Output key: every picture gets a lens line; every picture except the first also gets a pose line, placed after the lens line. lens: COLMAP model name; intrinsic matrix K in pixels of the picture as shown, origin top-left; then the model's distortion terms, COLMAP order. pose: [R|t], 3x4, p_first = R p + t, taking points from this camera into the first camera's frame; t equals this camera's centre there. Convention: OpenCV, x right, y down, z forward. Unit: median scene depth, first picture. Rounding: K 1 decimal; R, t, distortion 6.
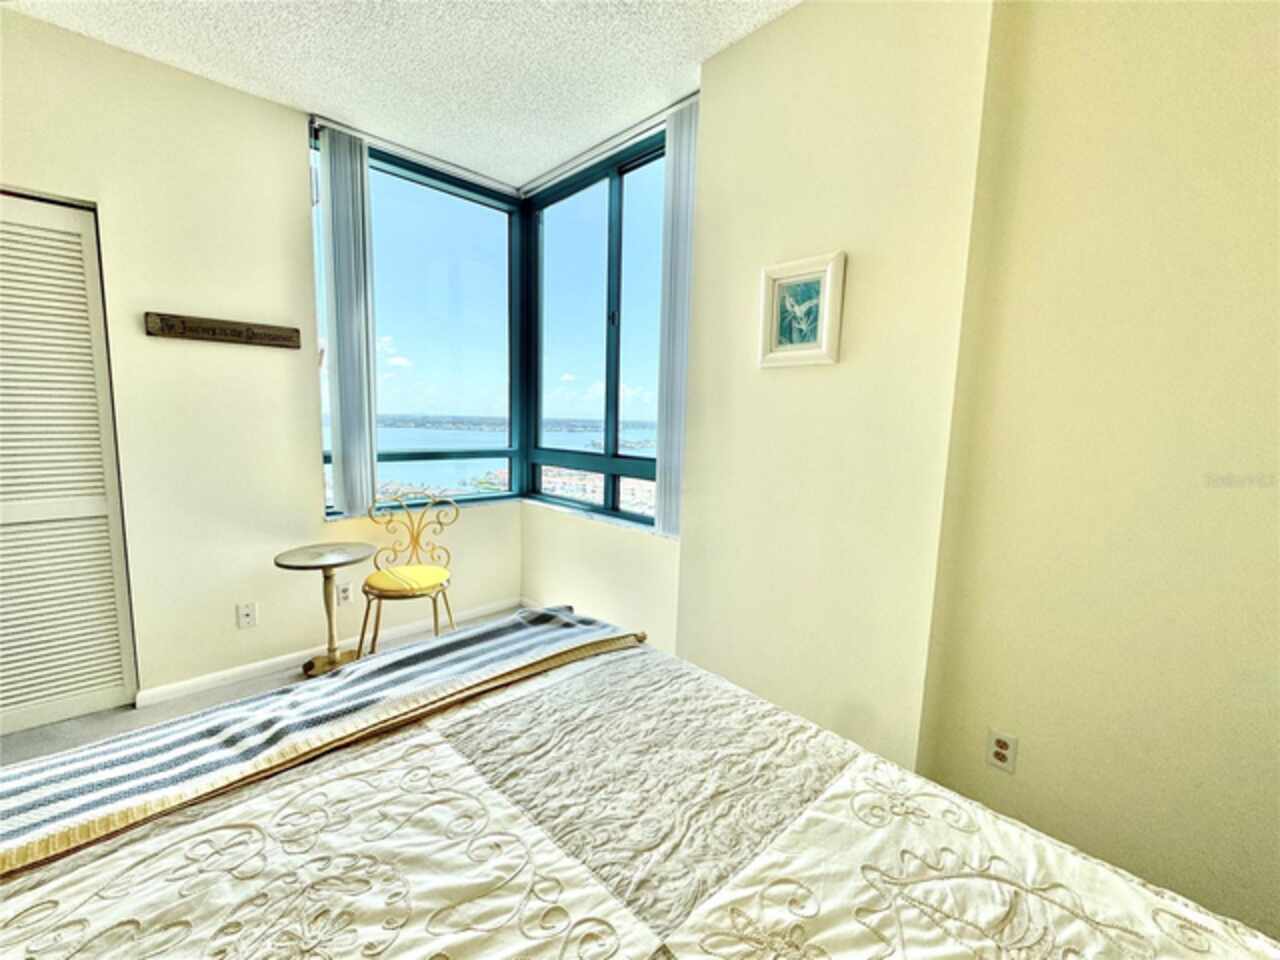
lens RADIAL K [[534.4, 0, 640.0], [0, 534.4, 480.0], [0, 0, 1]] dist [0.000303, 0.000128]
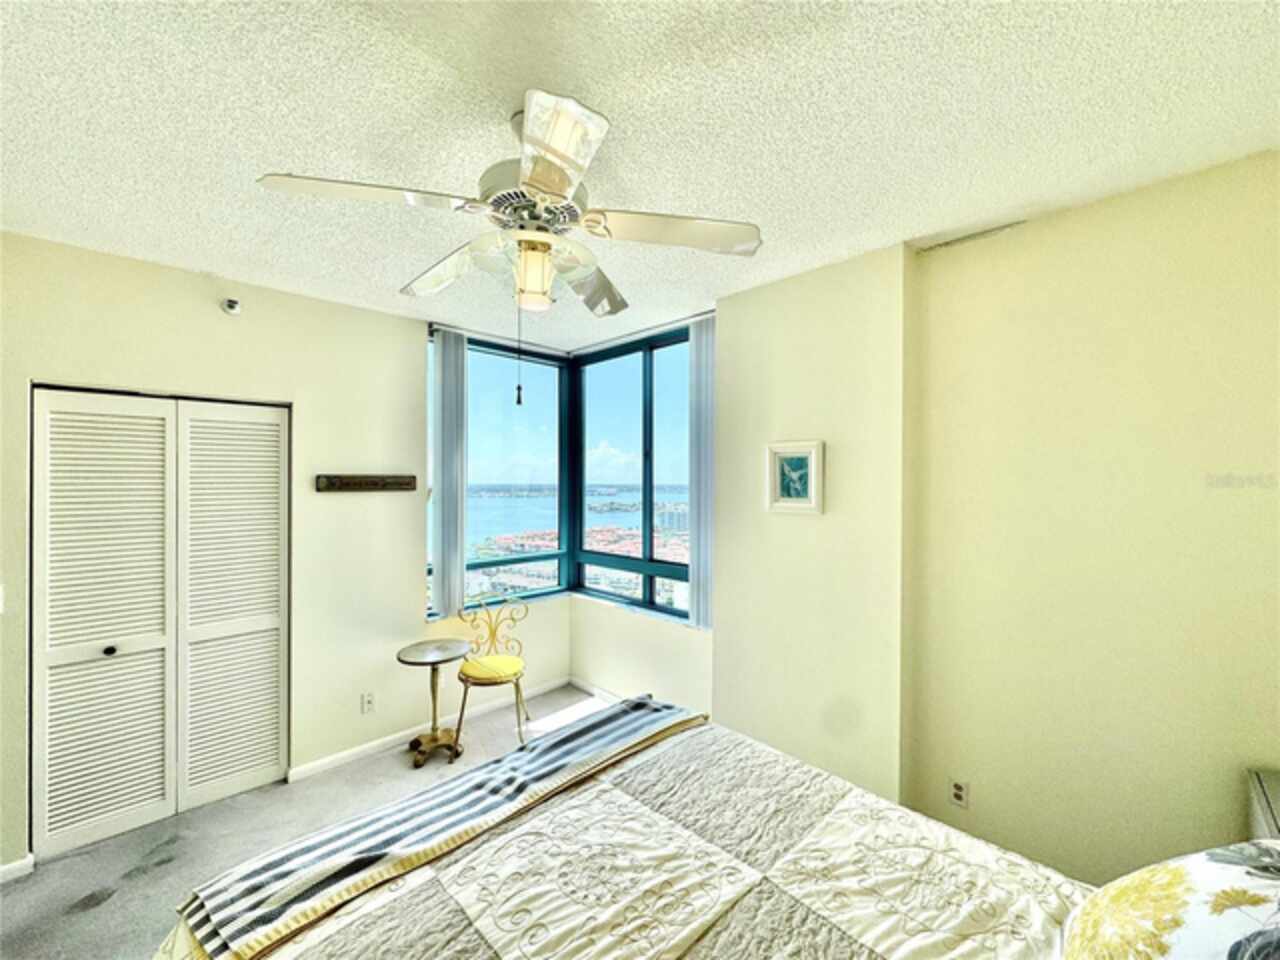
lens RADIAL K [[515.6, 0, 640.0], [0, 515.6, 480.0], [0, 0, 1]] dist [0.001621, 0.000129]
pose [[0.999631, -0.025353, 0.009727, -0.257622], [0.026327, 0.992623, -0.118350, -0.285775], [-0.006655, 0.118563, 0.992924, -0.738027]]
